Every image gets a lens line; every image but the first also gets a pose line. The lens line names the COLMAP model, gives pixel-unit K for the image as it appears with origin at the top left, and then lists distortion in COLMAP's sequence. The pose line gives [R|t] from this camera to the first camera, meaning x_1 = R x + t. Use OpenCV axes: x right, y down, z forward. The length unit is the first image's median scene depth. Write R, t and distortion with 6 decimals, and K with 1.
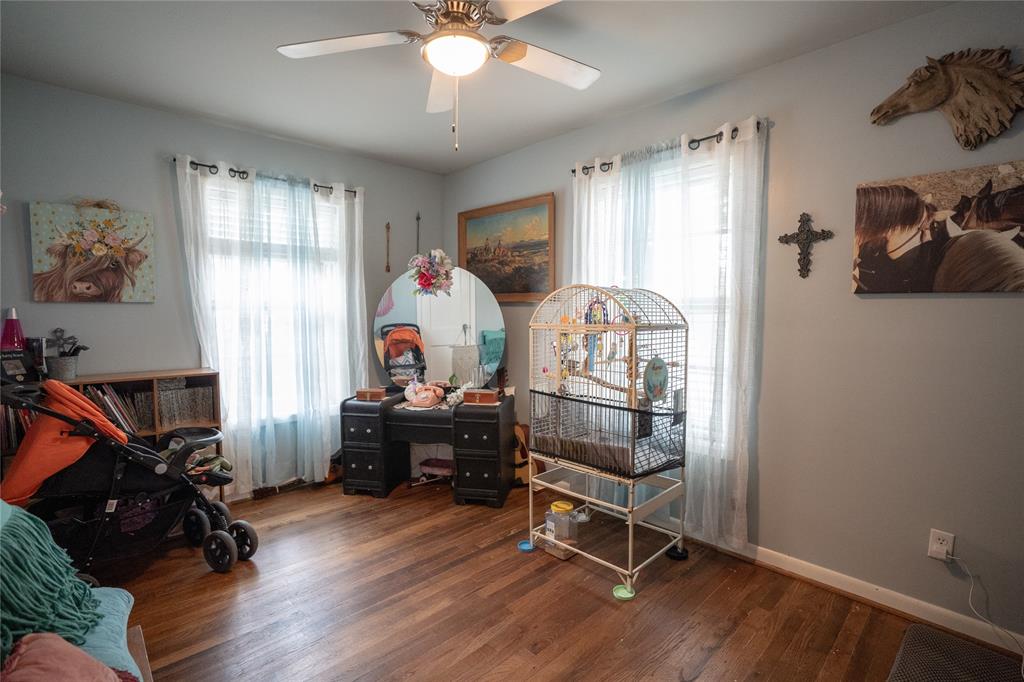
lens RADIAL K [[480.9, 0, 514.0], [0, 480.9, 342.6], [0, 0, 1]] dist [-0.053211, 0.019999]
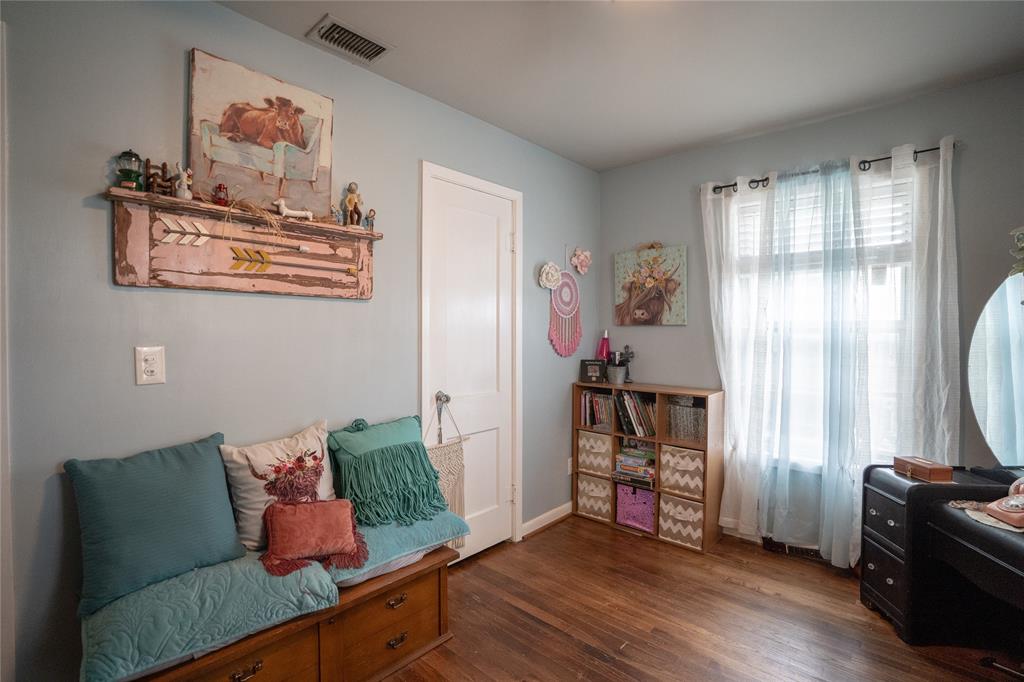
lens RADIAL K [[480.9, 0, 513.7], [0, 480.9, 338.9], [0, 0, 1]] dist [-0.053211, 0.019999]
pose [[0.068621, 0.026906, -0.997280, 0.303578], [-0.062053, 0.997816, 0.022650, -0.049266], [0.995711, 0.060330, 0.070141, 0.483198]]
